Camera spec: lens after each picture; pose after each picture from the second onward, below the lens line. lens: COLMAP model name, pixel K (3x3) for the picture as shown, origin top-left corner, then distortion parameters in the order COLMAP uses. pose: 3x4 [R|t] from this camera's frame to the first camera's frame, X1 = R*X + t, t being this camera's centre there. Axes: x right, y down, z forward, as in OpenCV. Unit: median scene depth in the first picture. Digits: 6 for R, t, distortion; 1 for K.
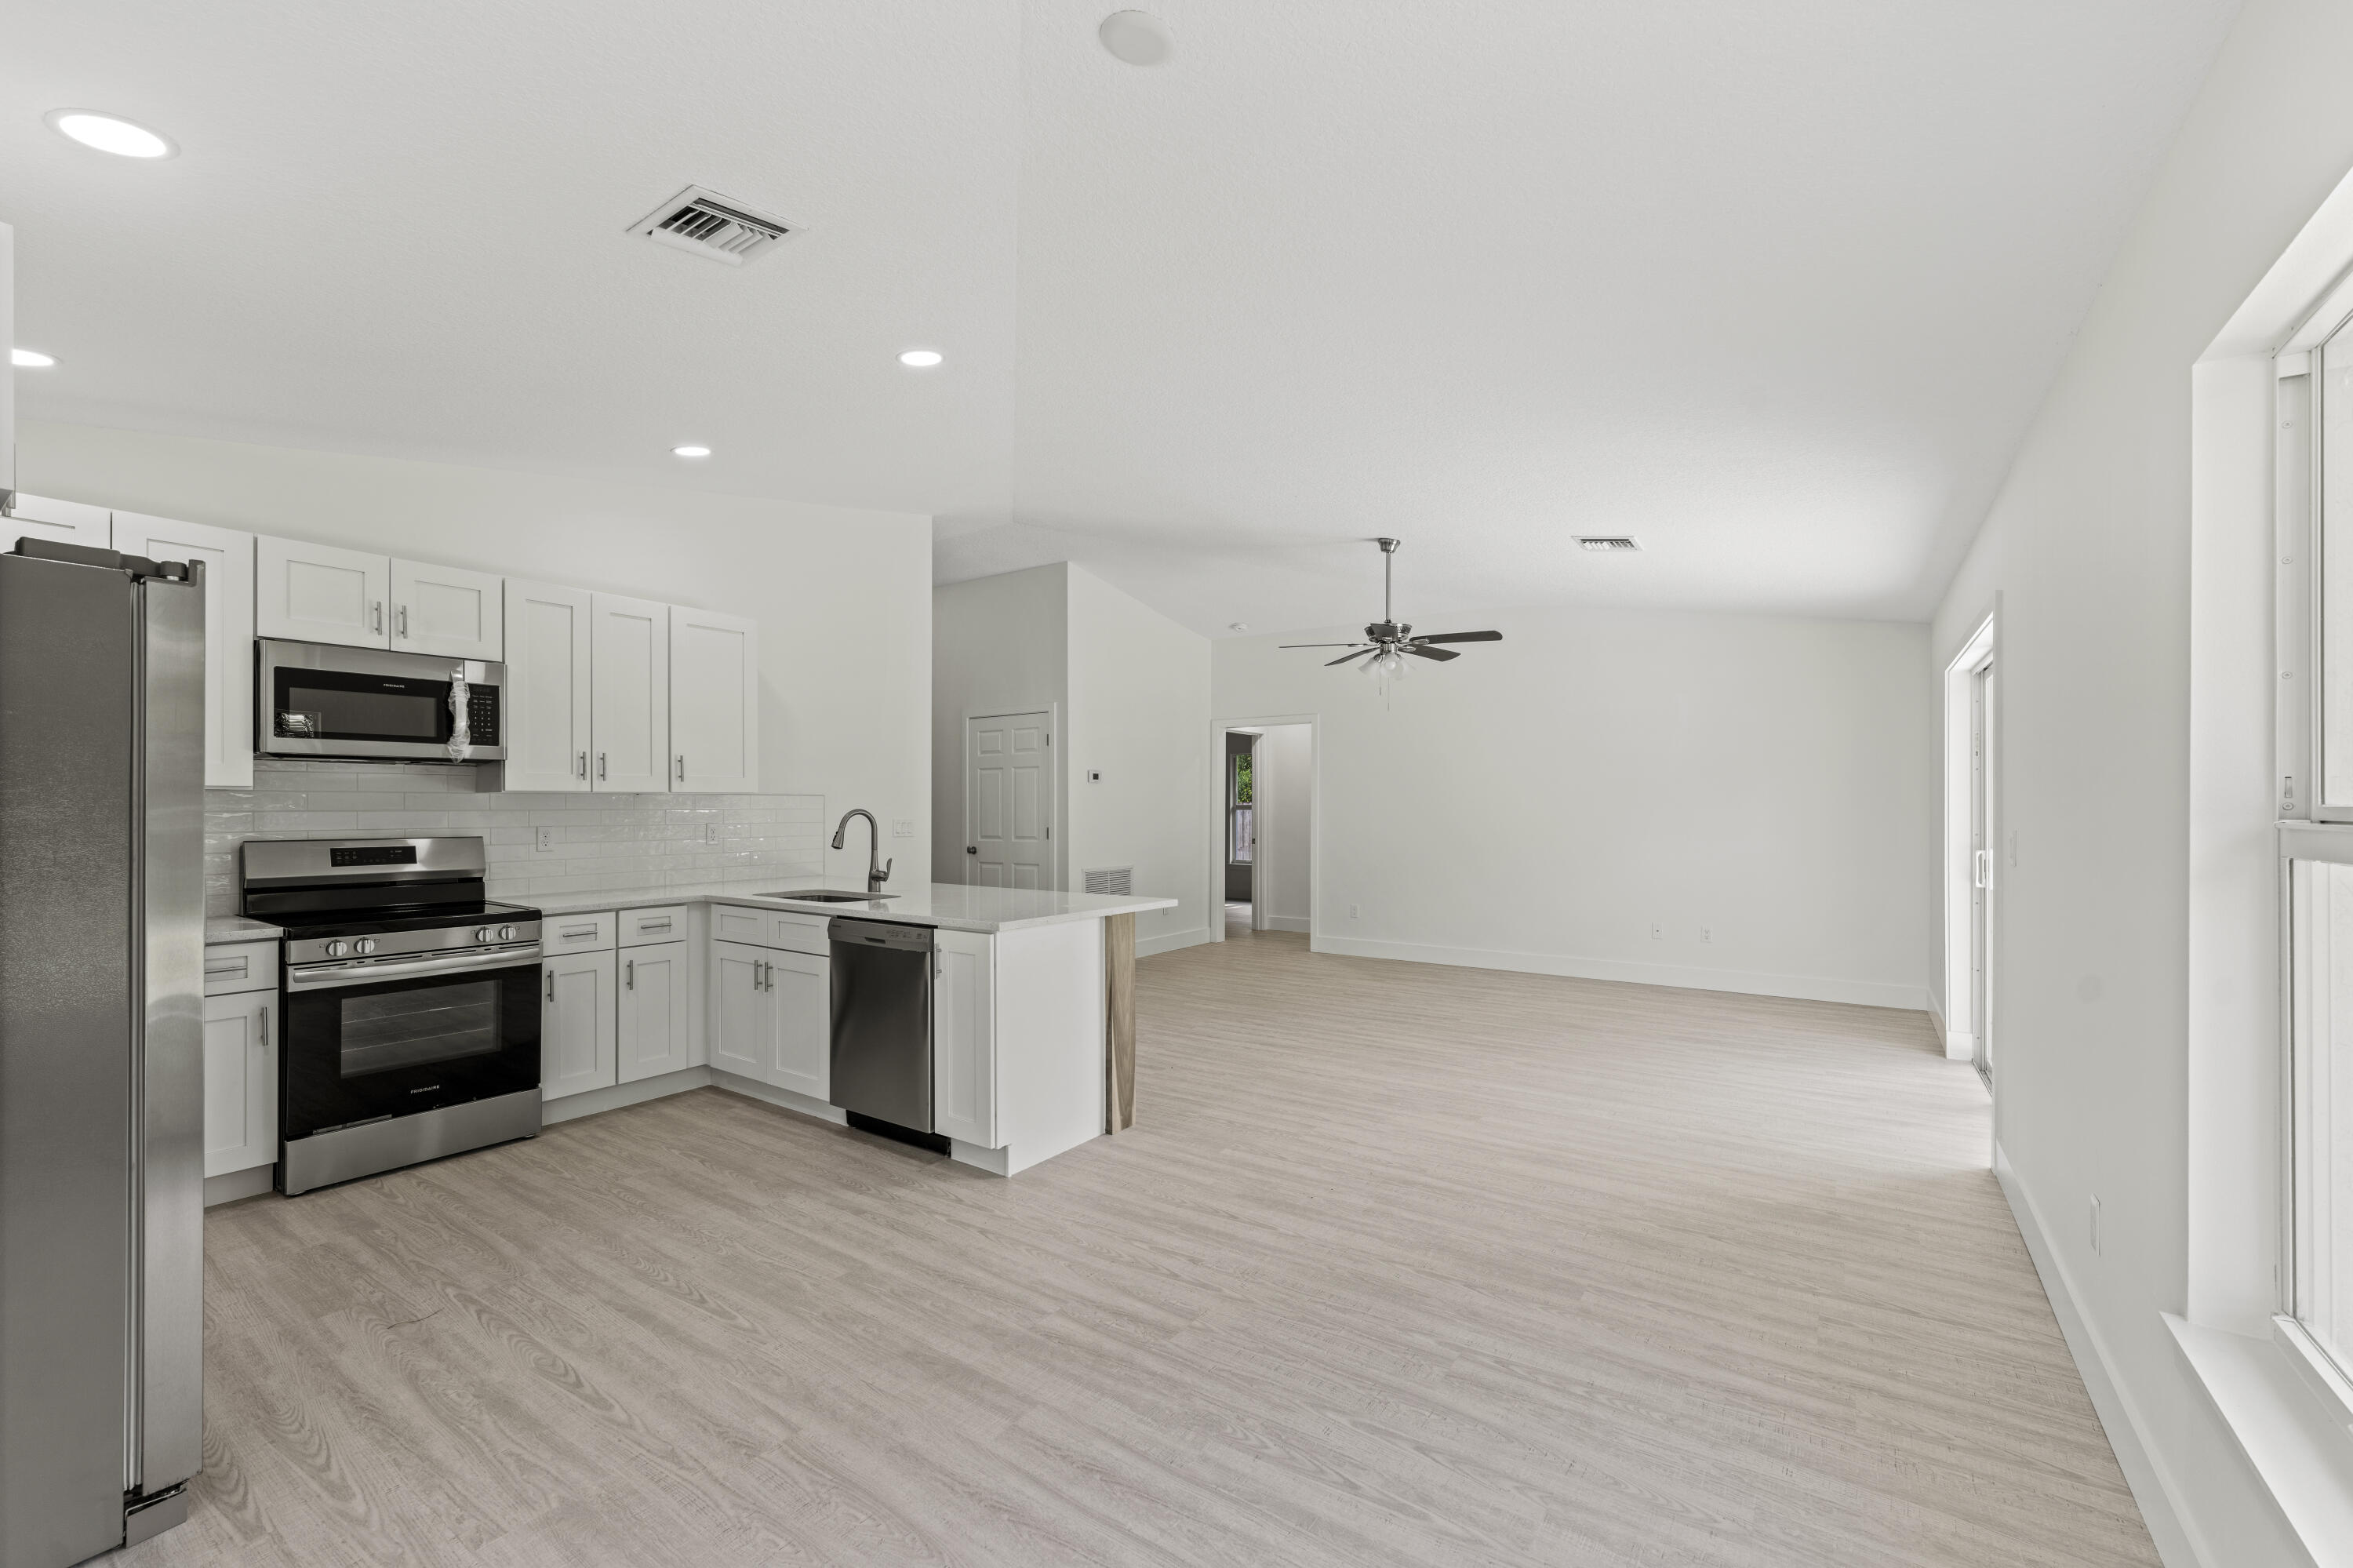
lens RADIAL K [[951.4, 0, 1174.6], [0, 951.4, 794.8], [0, 0, 1]] dist [0.000599, -0.000842]
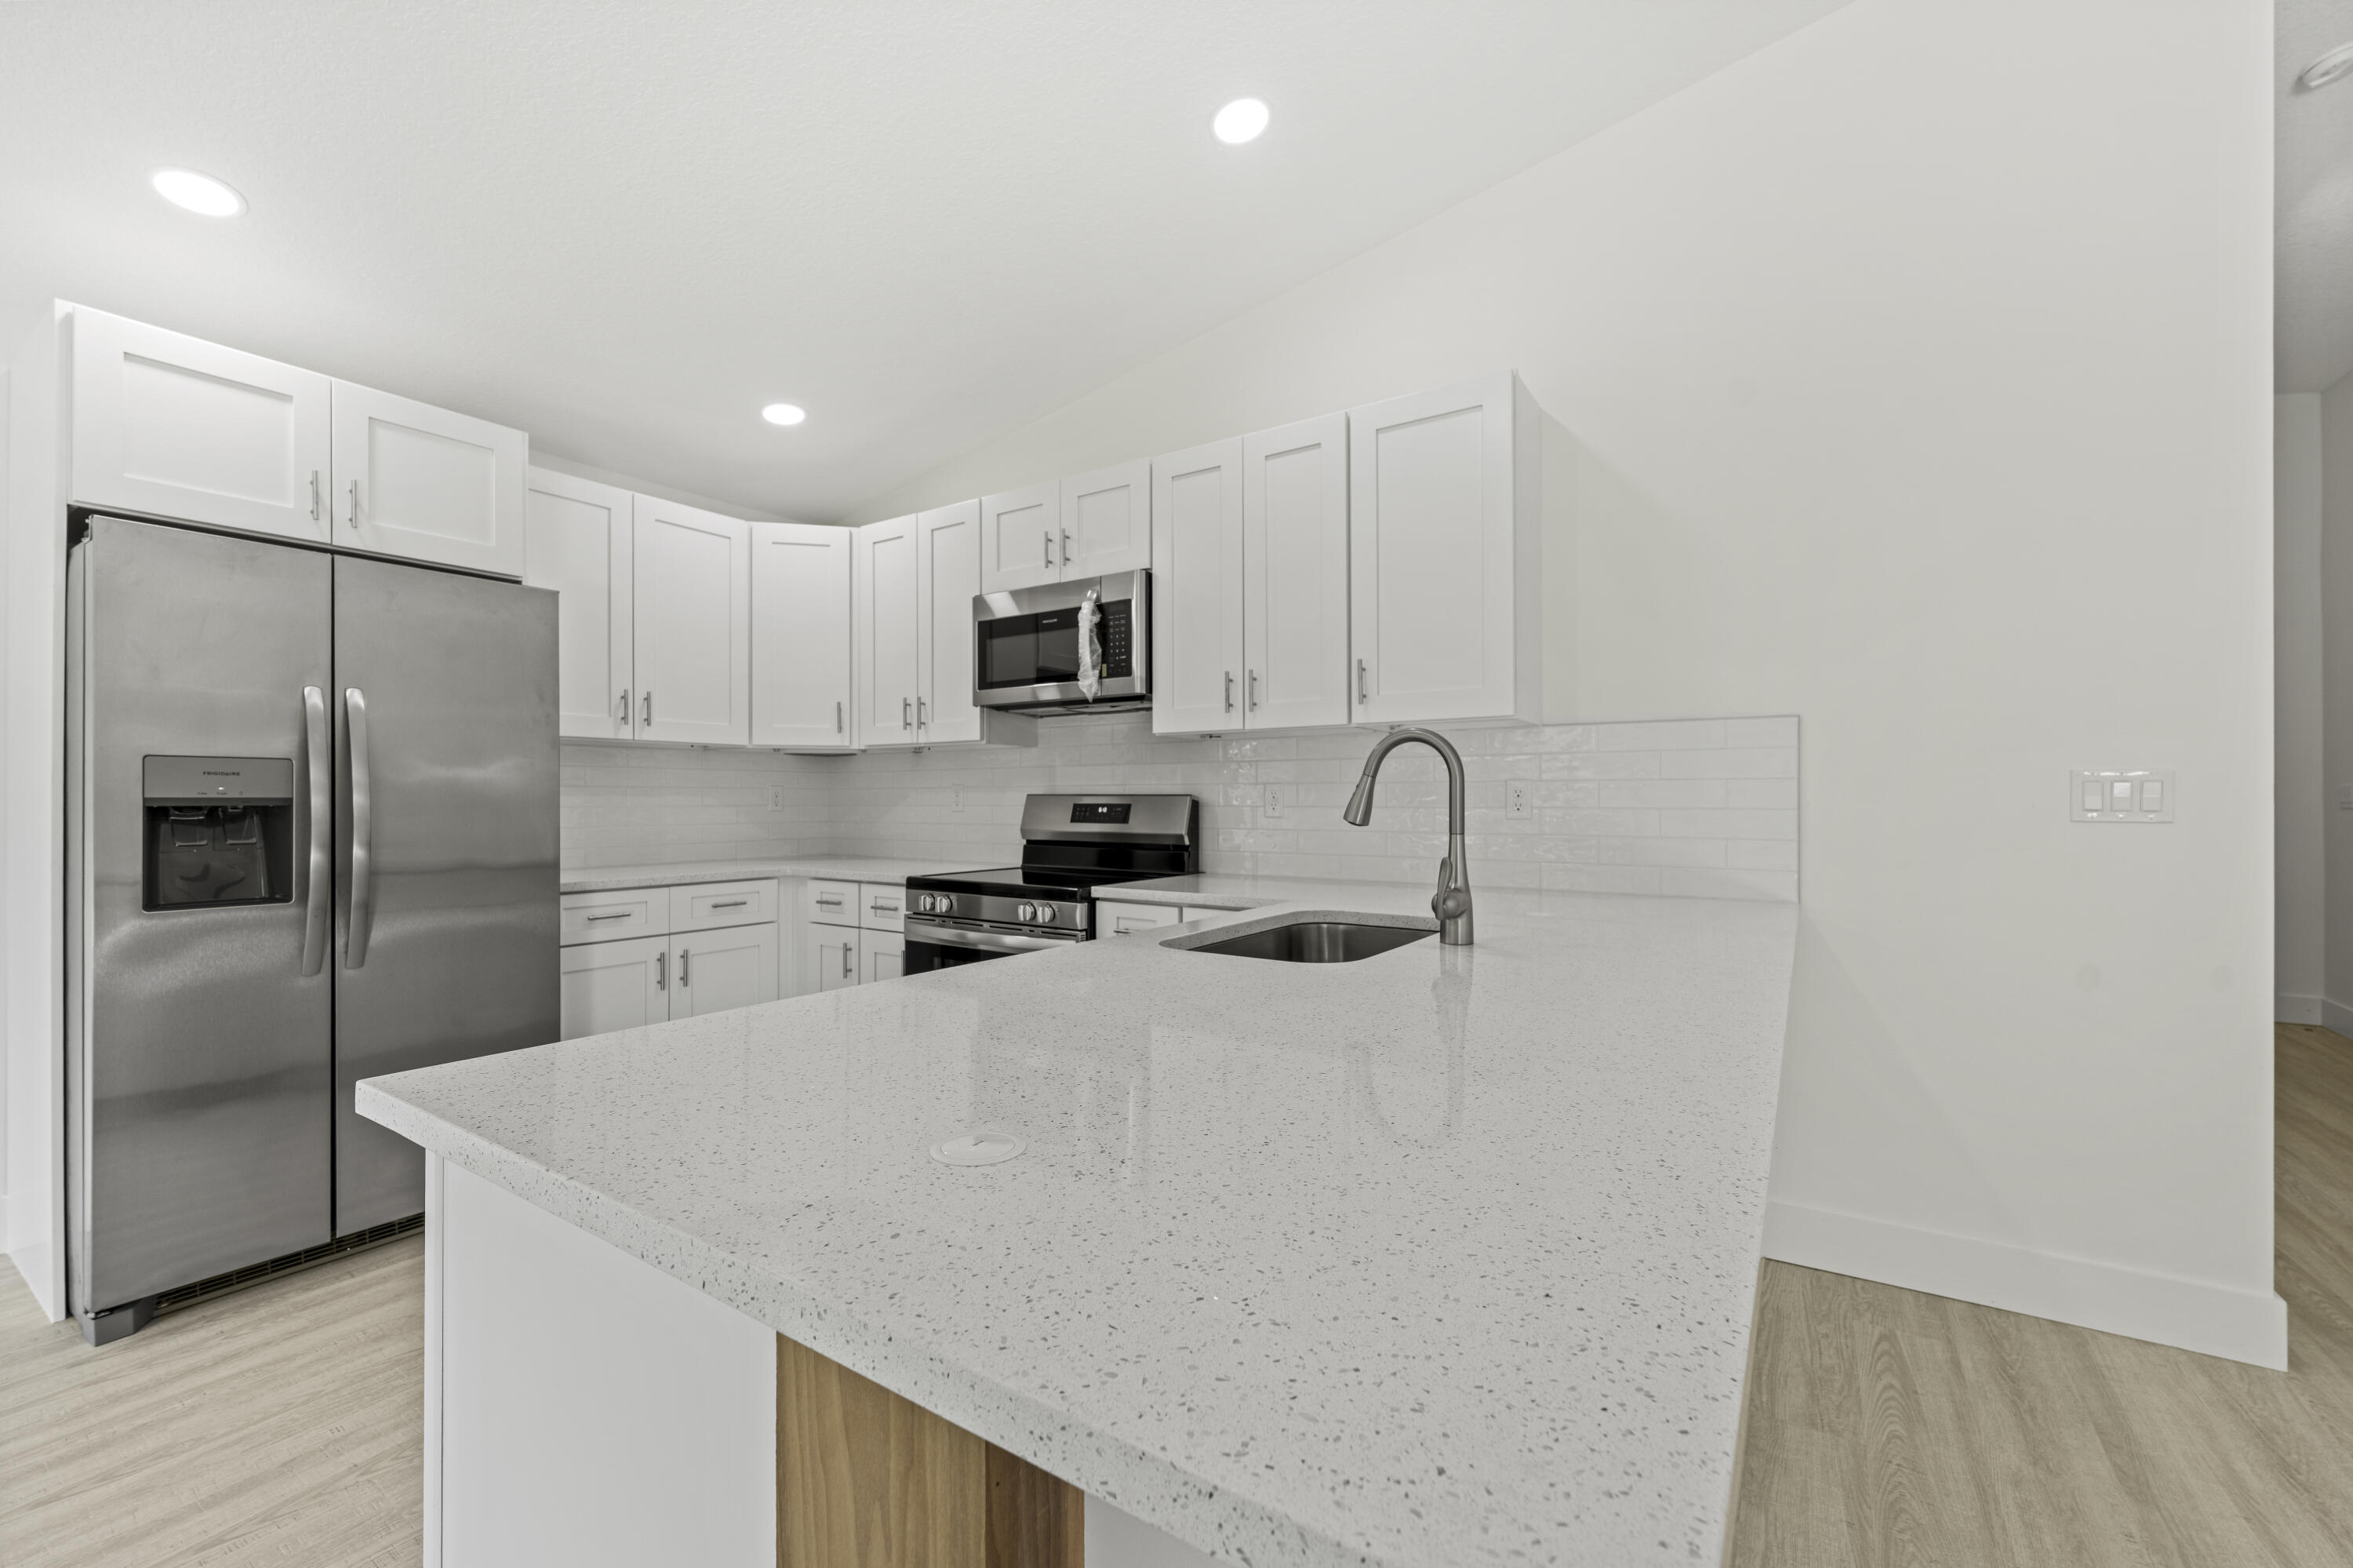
lens RADIAL K [[951.4, 0, 1176.9], [0, 951.4, 797.8], [0, 0, 1]] dist [0.000599, -0.000842]
pose [[0.029817, -0.000212, -0.999555, 0.072840], [0.009895, 0.999951, 0.000083, 0.051365], [0.999506, -0.009893, 0.029817, 1.076655]]
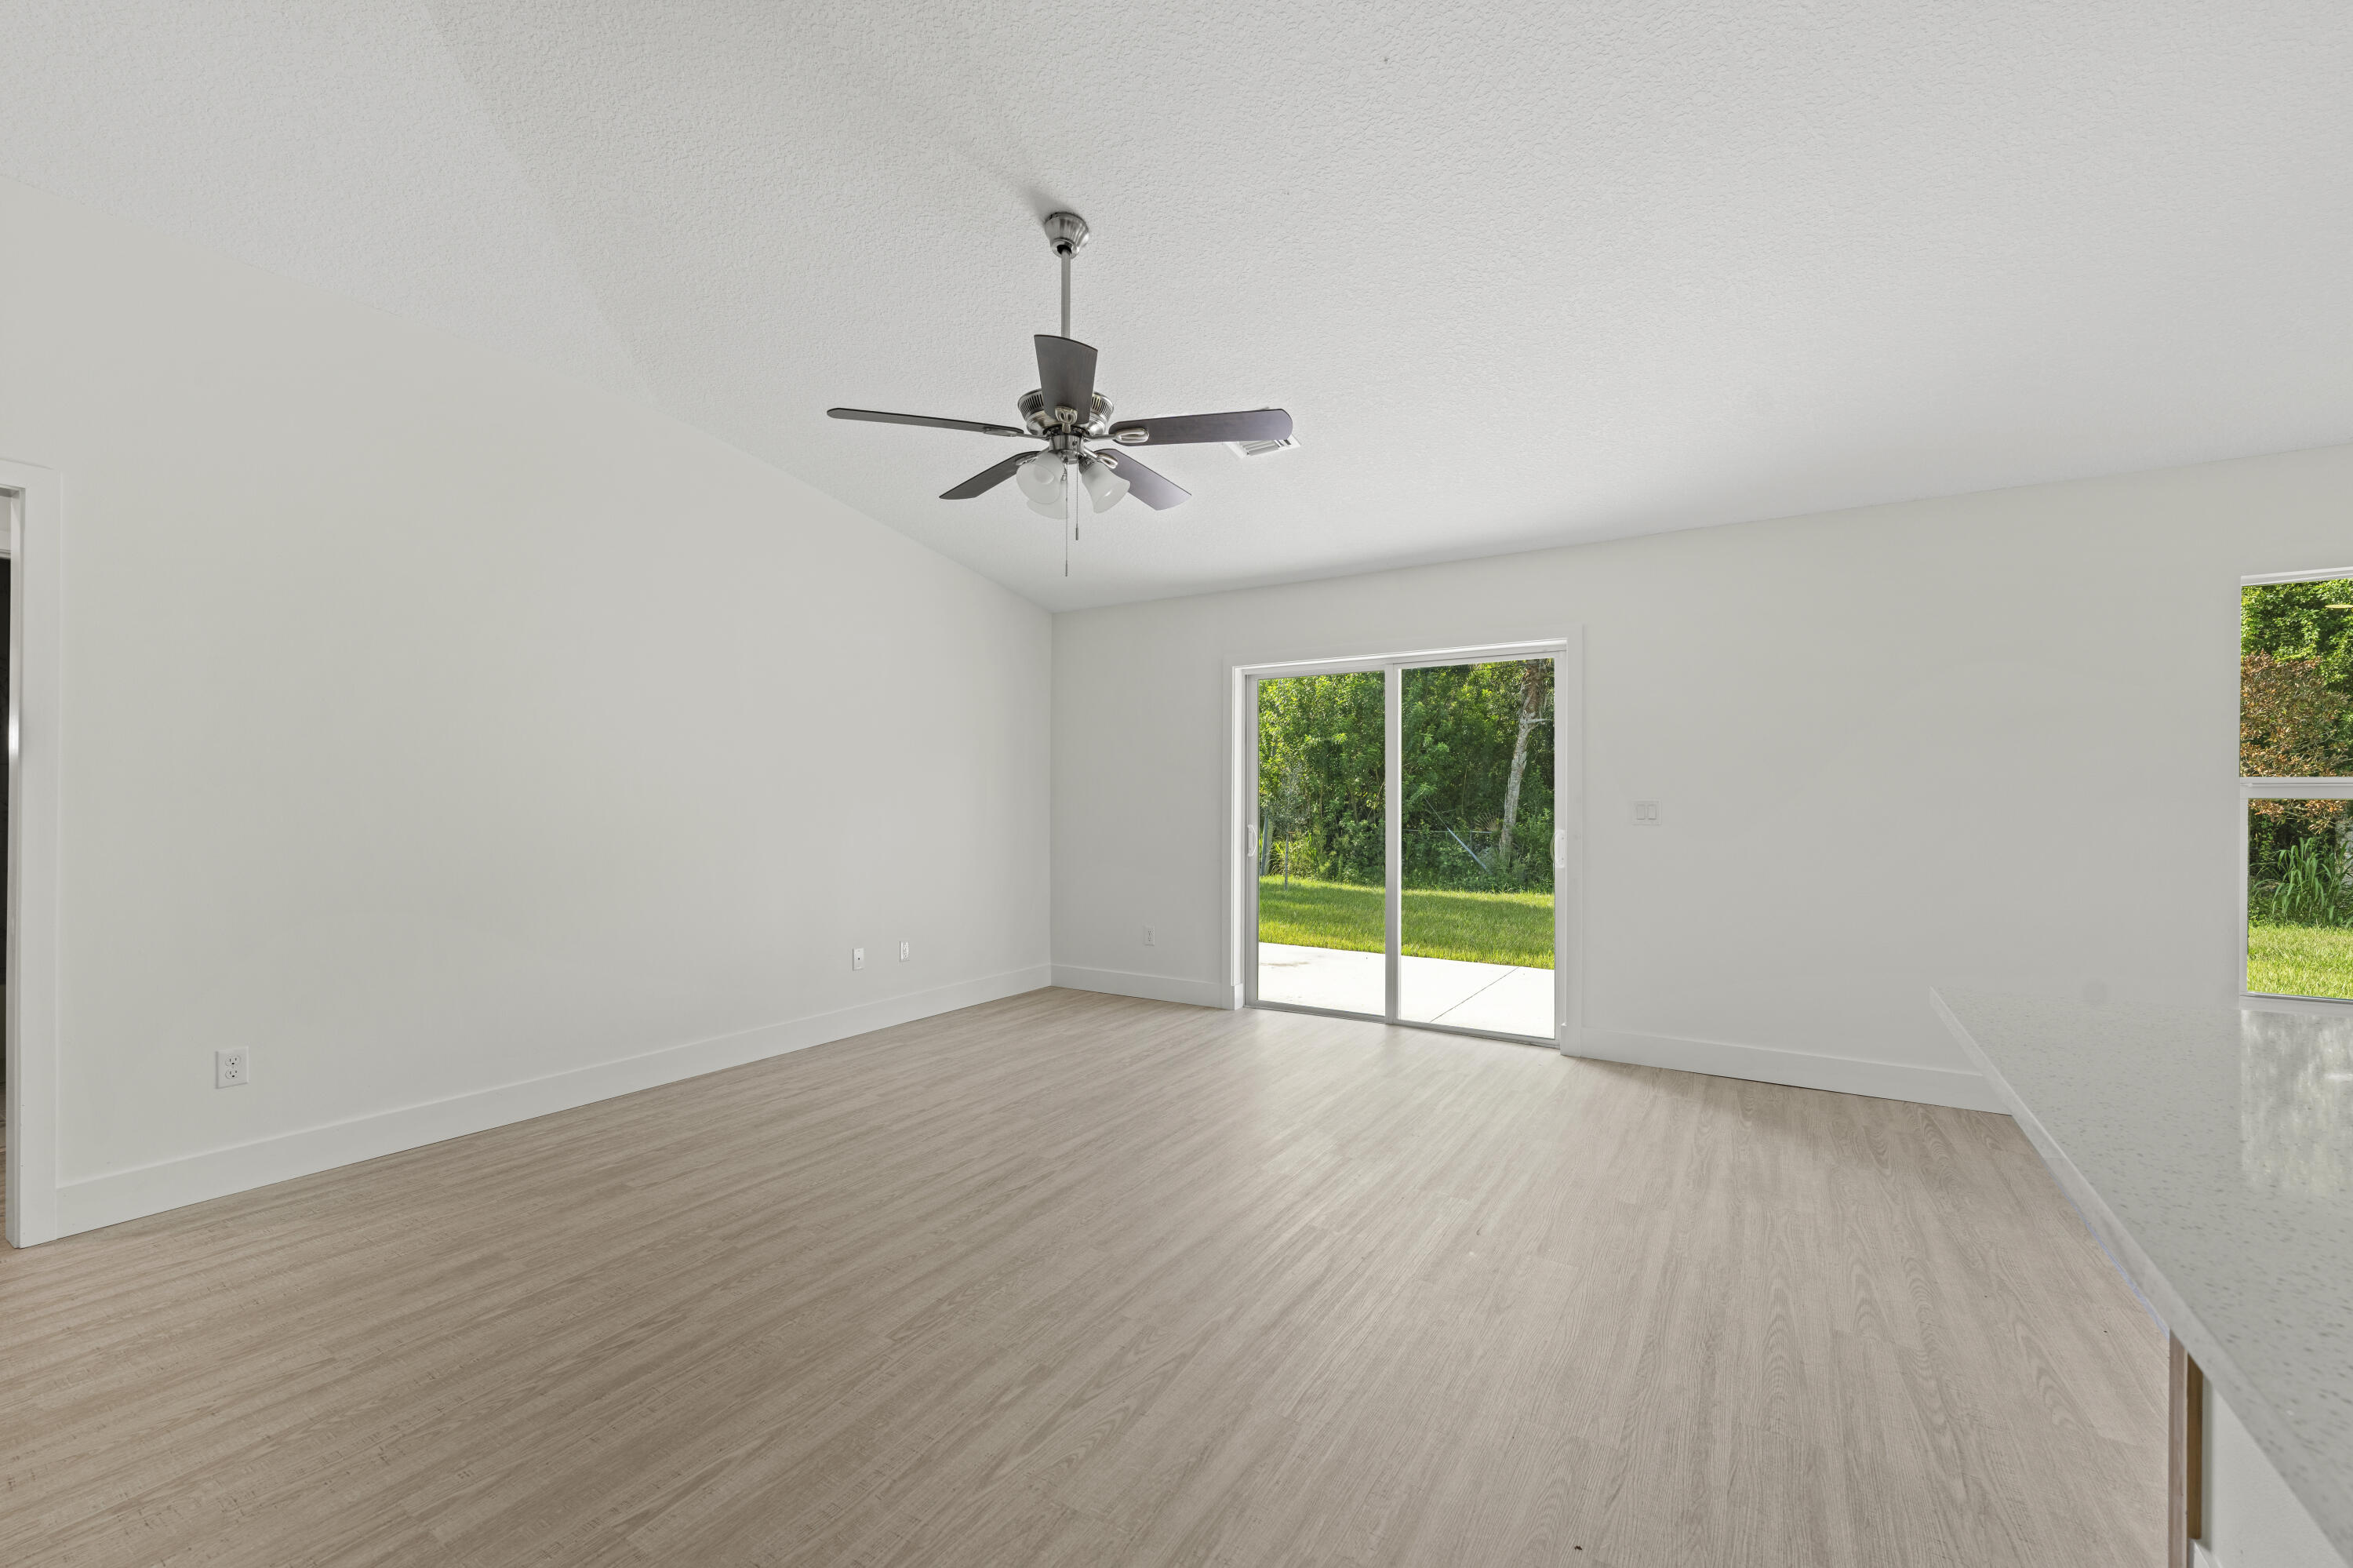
lens RADIAL K [[951.4, 0, 1182.5], [0, 951.4, 796.4], [0, 0, 1]] dist [0.000599, -0.000842]
pose [[-0.053793, 0.007016, 0.998527, -0.415228], [-0.011249, 0.999908, -0.007632, 0.042610], [-0.998489, -0.011643, -0.053709, 1.484230]]
